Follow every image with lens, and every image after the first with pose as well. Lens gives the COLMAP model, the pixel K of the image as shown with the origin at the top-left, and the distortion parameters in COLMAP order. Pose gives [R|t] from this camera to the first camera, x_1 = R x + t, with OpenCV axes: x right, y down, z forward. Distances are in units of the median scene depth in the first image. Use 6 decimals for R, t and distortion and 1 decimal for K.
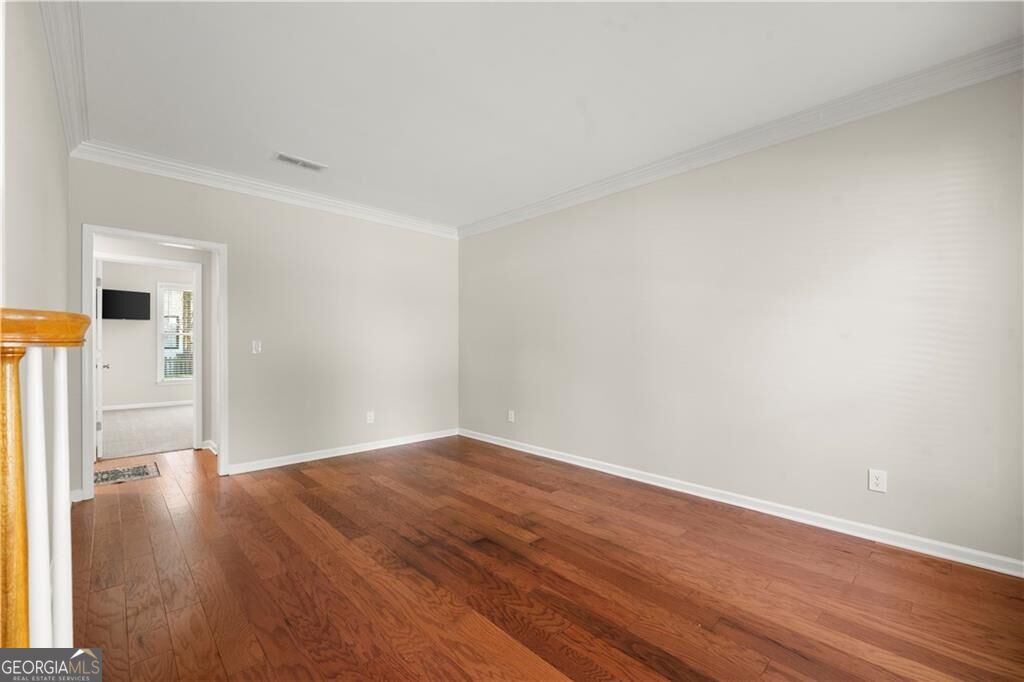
lens RADIAL K [[424.9, 0, 508.8], [0, 424.9, 344.0], [0, 0, 1]] dist [0.004856, -0.002744]
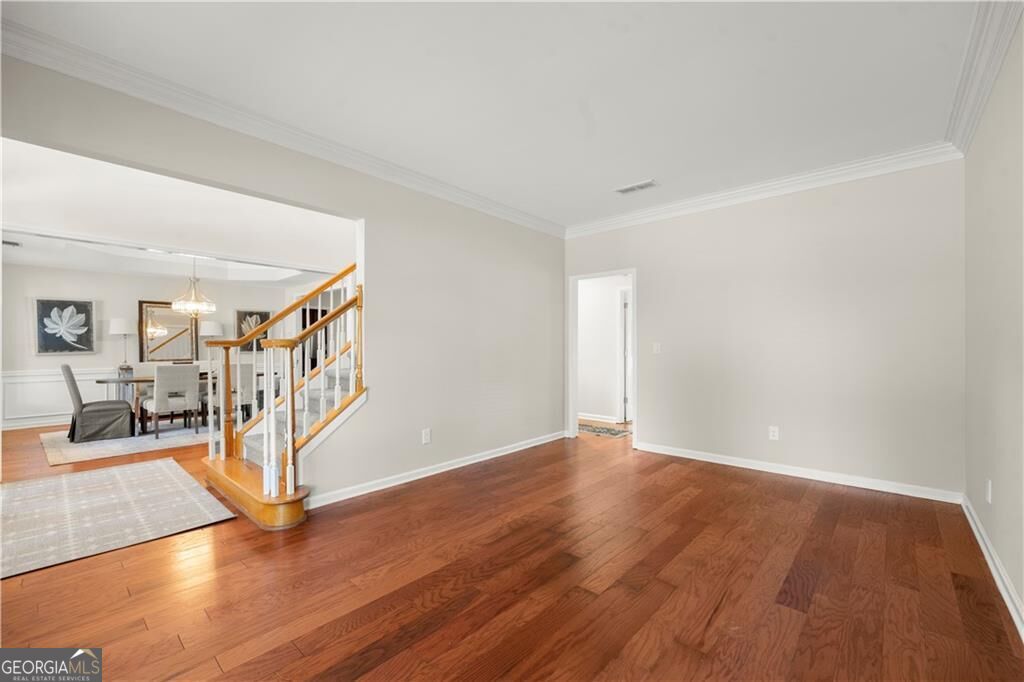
lens RADIAL K [[424.9, 0, 519.2], [0, 424.9, 341.4], [0, 0, 1]] dist [0.004856, -0.002744]
pose [[0.093449, -0.011808, -0.995554, 0.948310], [0.003199, 0.999928, -0.011559, 0.001800], [0.995619, -0.002105, 0.093480, 0.883821]]
